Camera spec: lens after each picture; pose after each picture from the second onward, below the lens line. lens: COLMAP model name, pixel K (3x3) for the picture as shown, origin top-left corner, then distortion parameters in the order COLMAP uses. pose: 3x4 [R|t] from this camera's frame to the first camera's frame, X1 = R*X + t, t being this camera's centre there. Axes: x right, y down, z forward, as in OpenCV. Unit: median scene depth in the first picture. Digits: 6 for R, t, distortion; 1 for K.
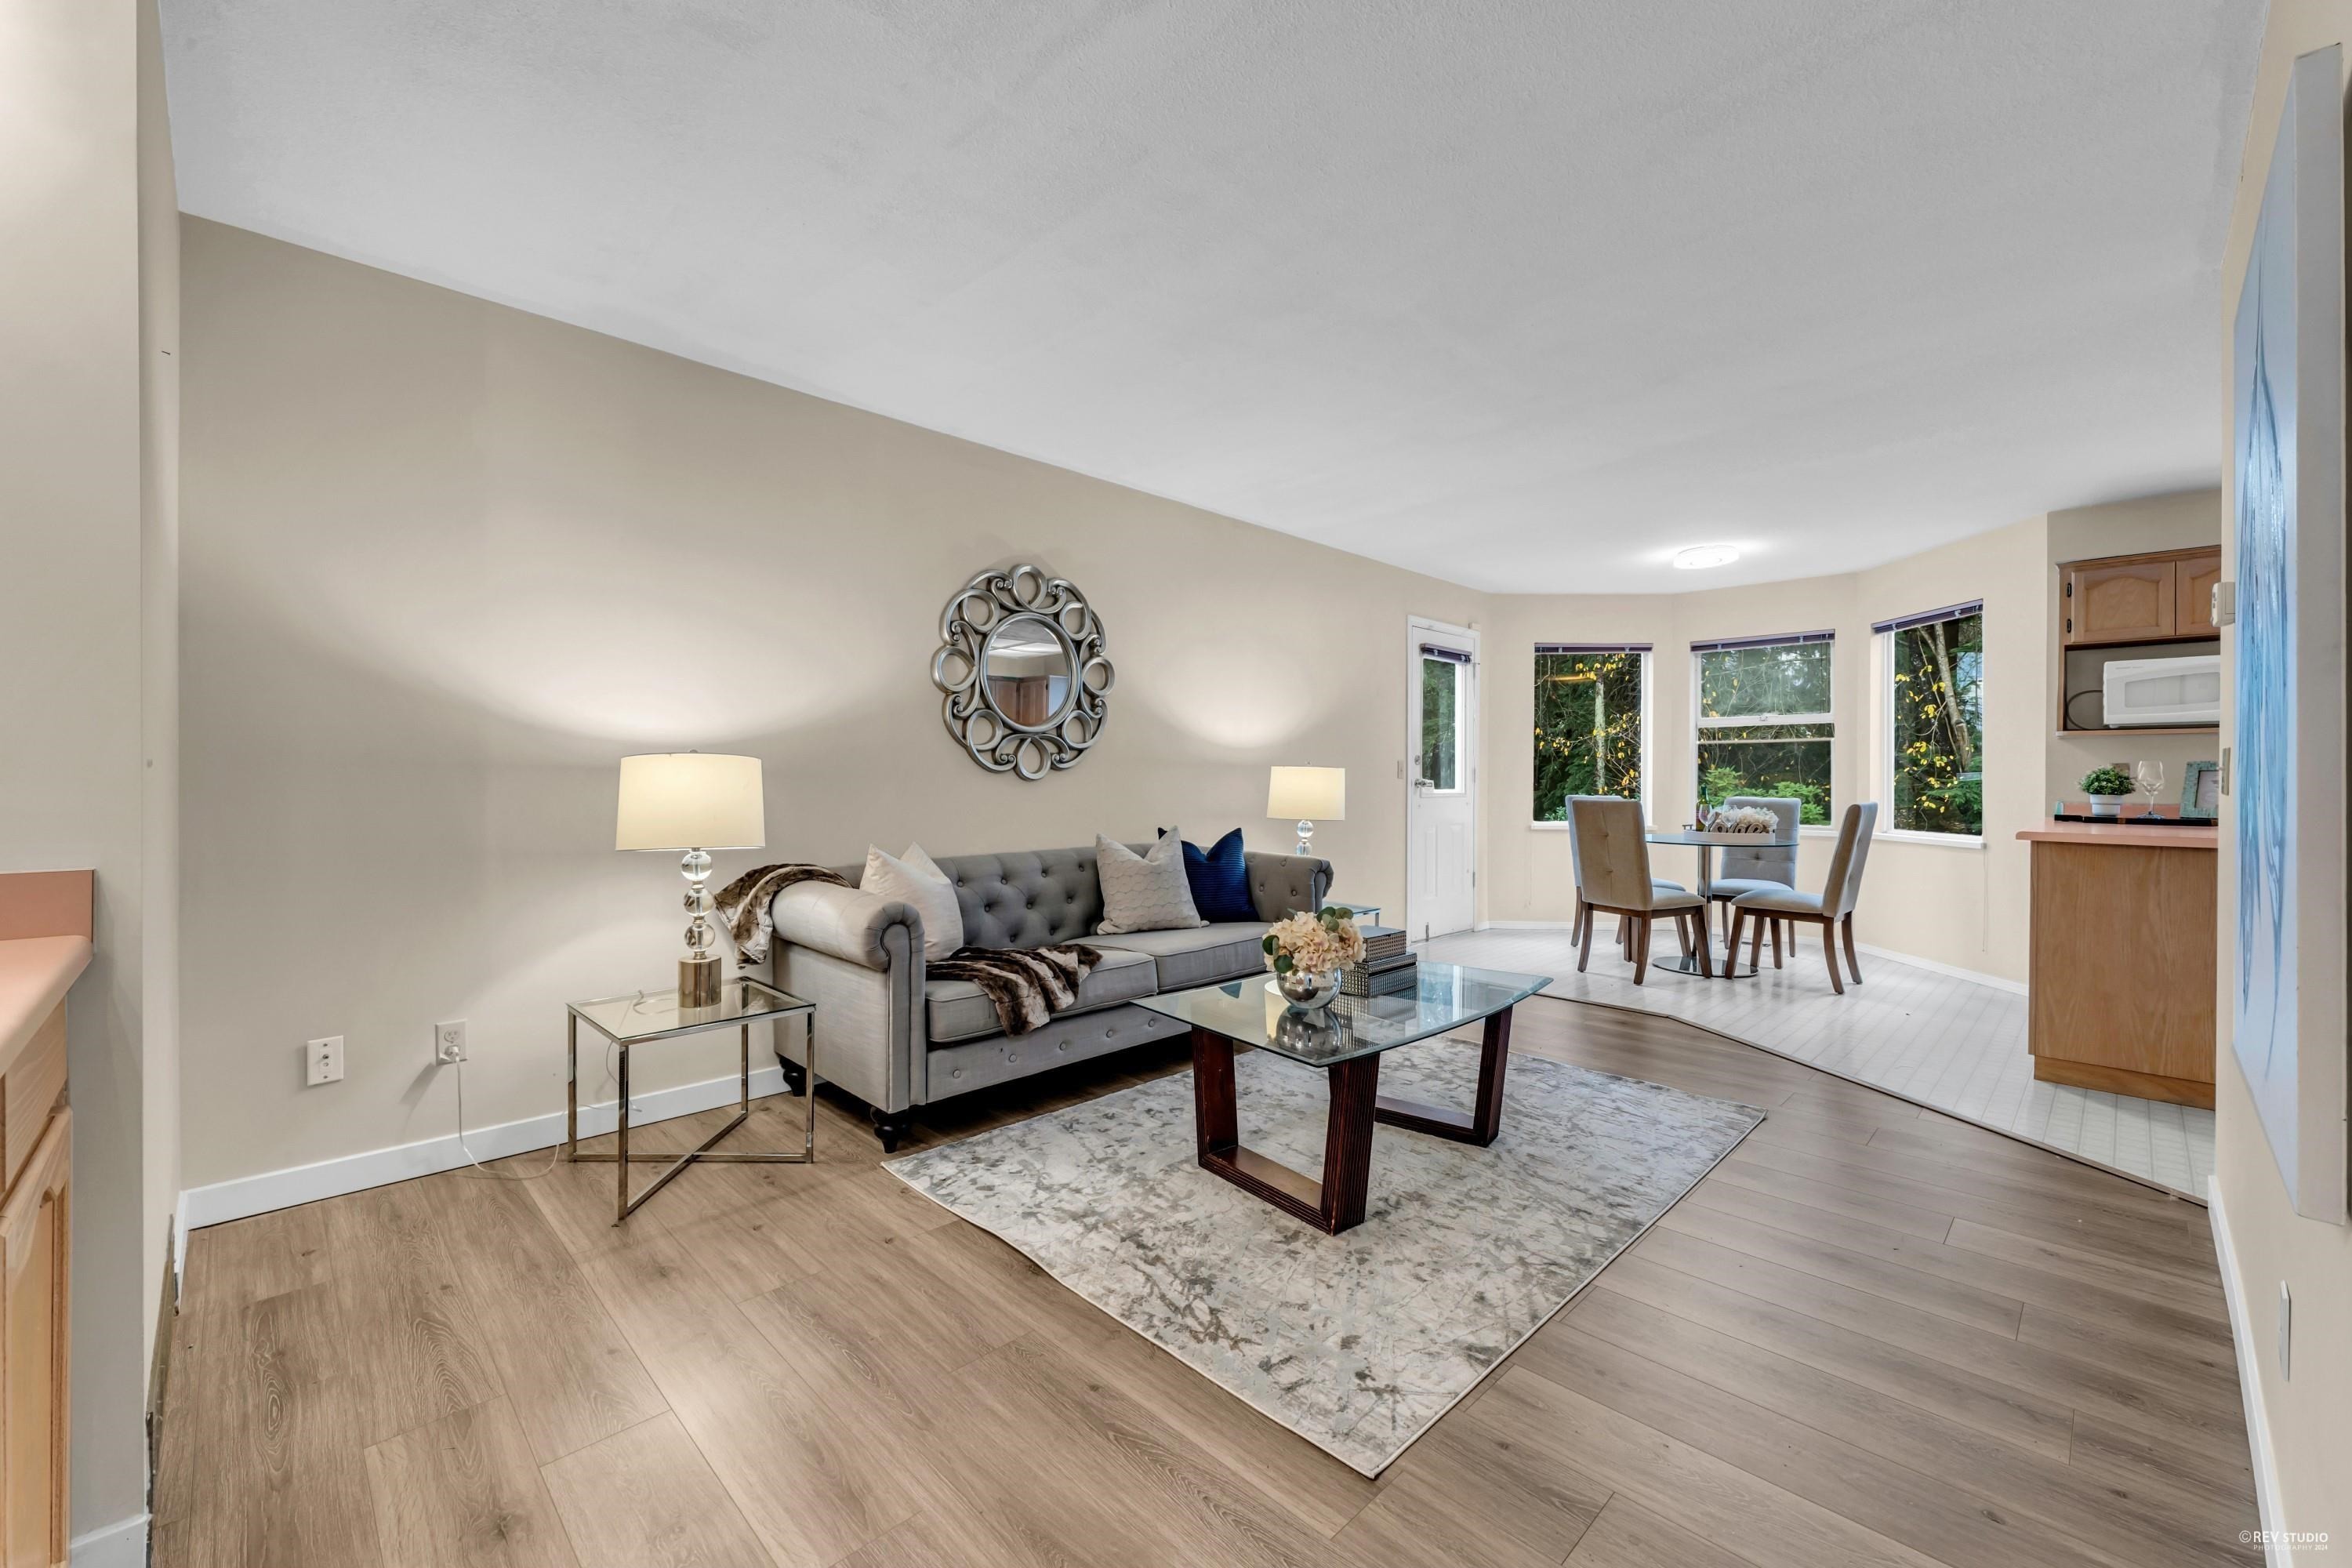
lens RADIAL K [[936.6, 0, 1176.0], [0, 936.6, 784.0], [0, 0, 1]] dist [0.001346, -0.000498]
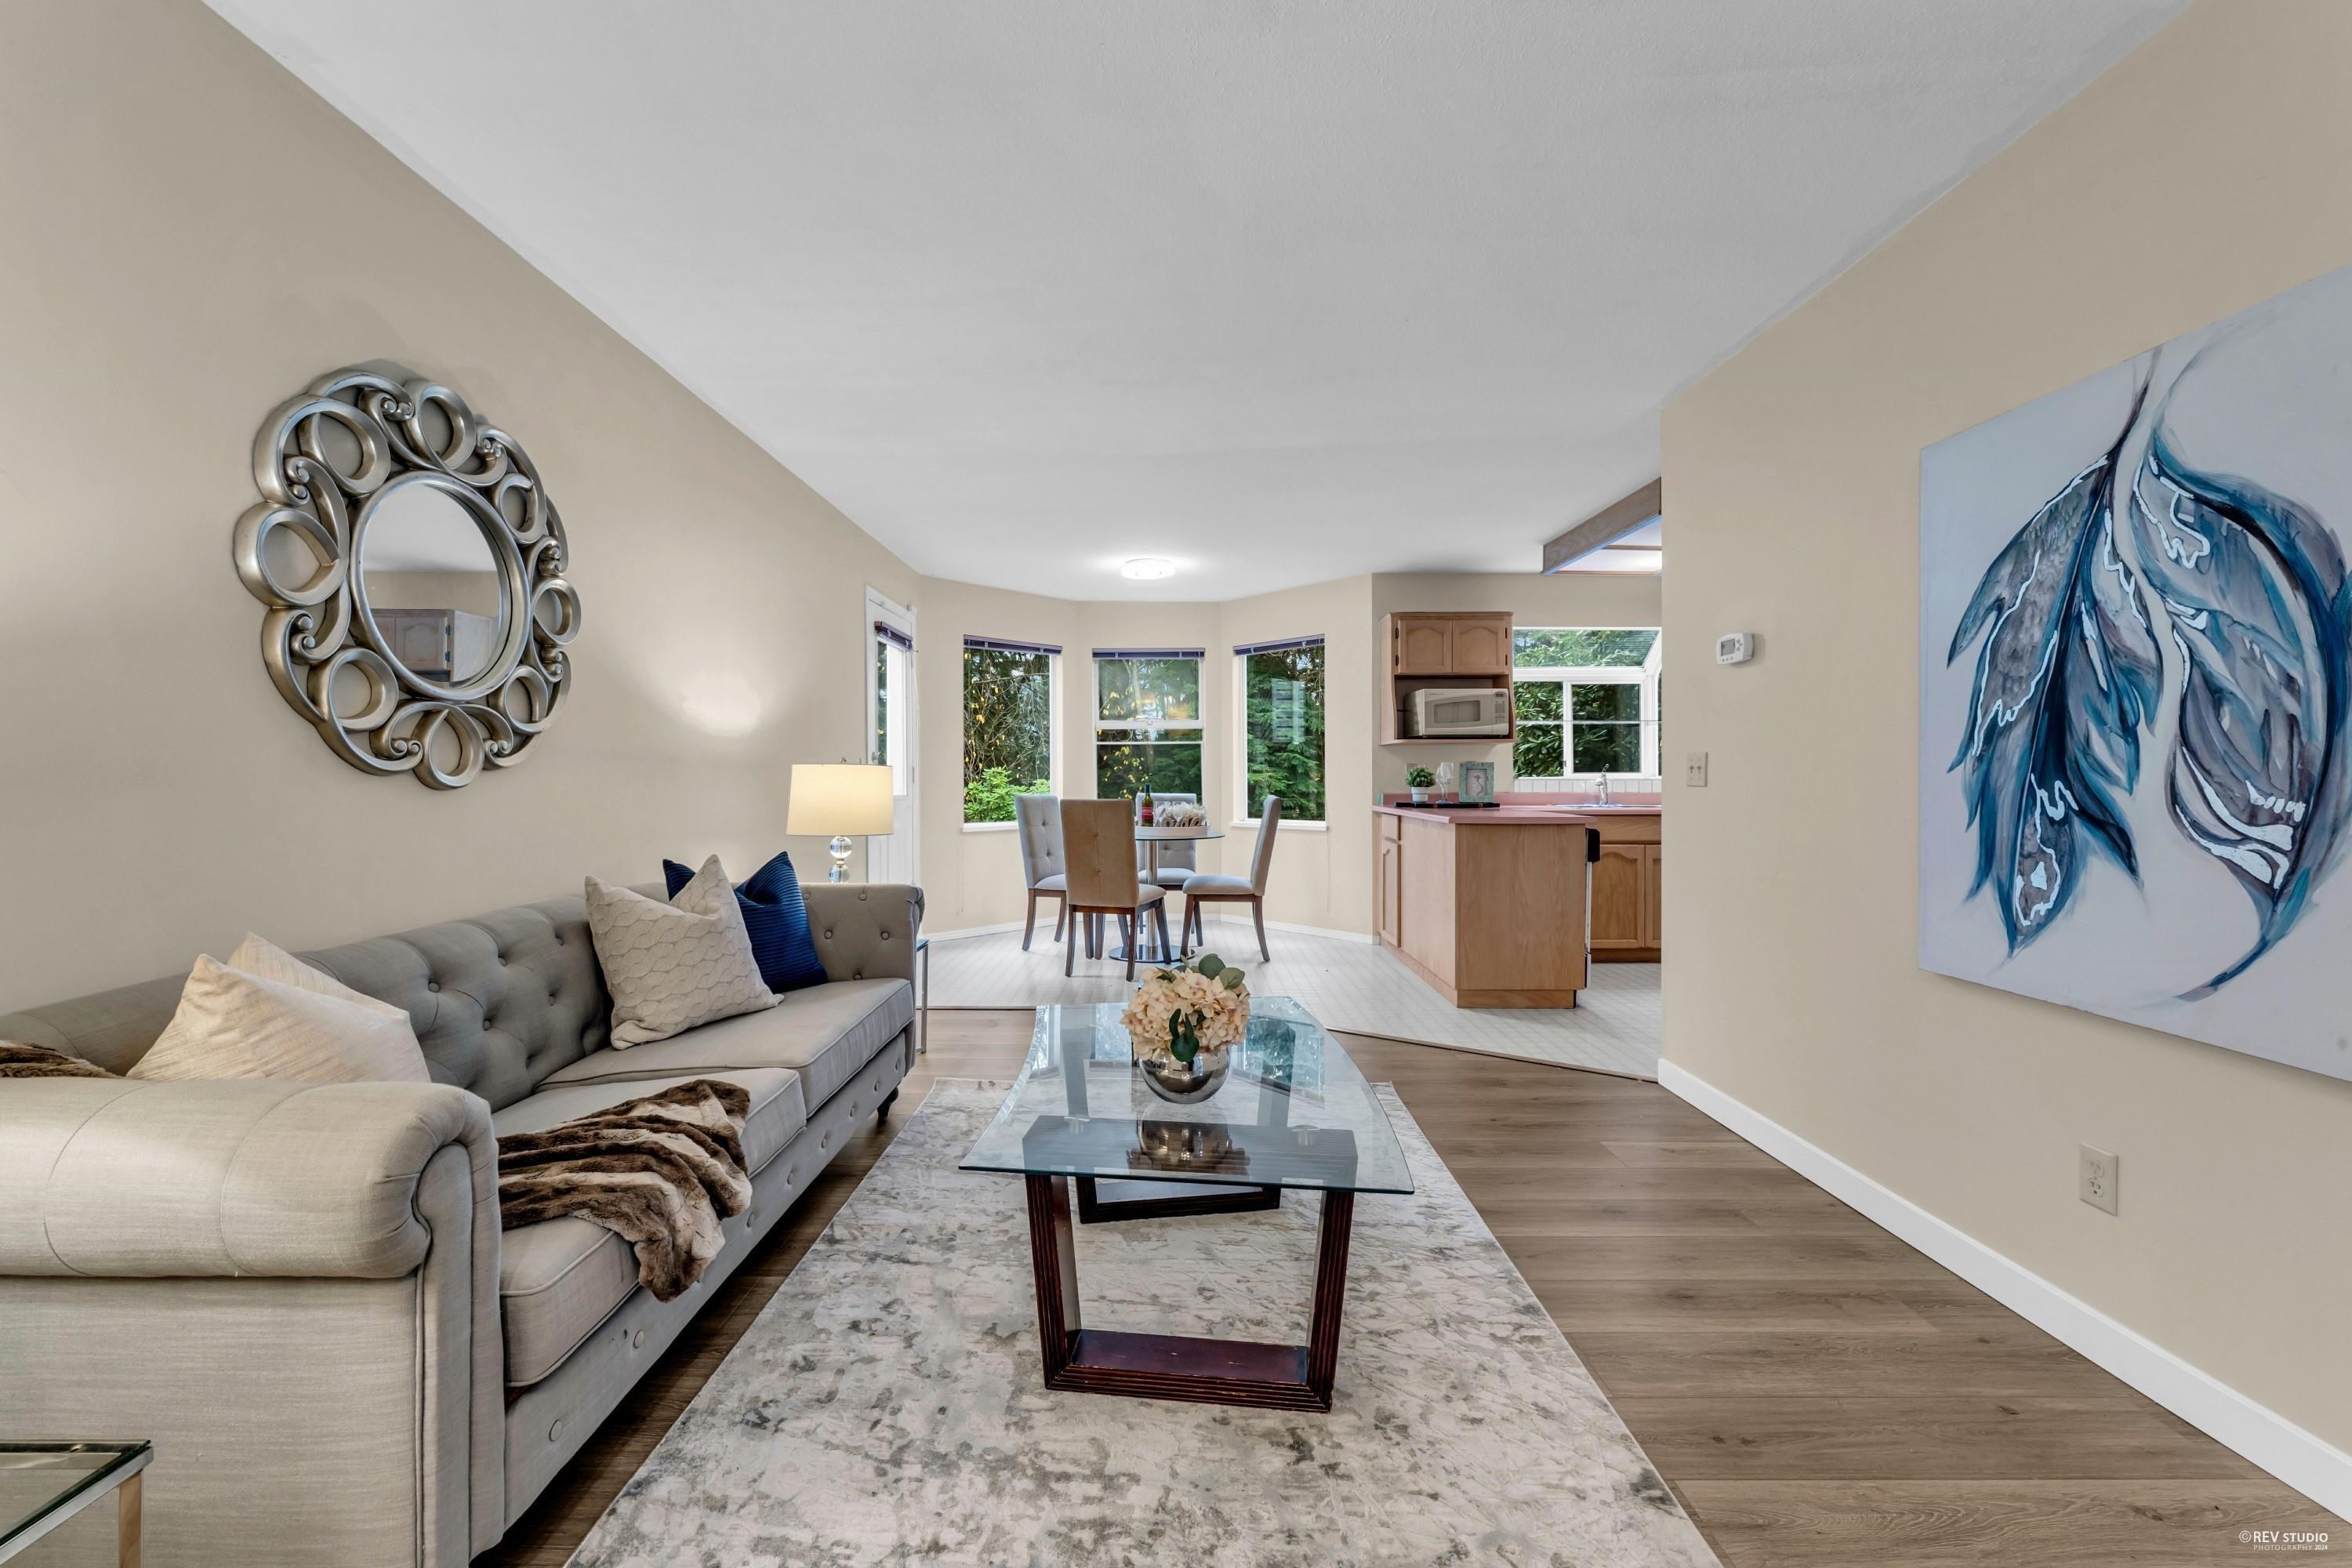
lens RADIAL K [[936.6, 0, 1176.0], [0, 936.6, 784.0], [0, 0, 1]] dist [0.001346, -0.000498]
pose [[0.707003, -0.012036, 0.707108, -0.246179], [0.011285, 0.999920, 0.005737, -0.005248], [-0.707121, 0.003924, 0.707082, 0.331600]]
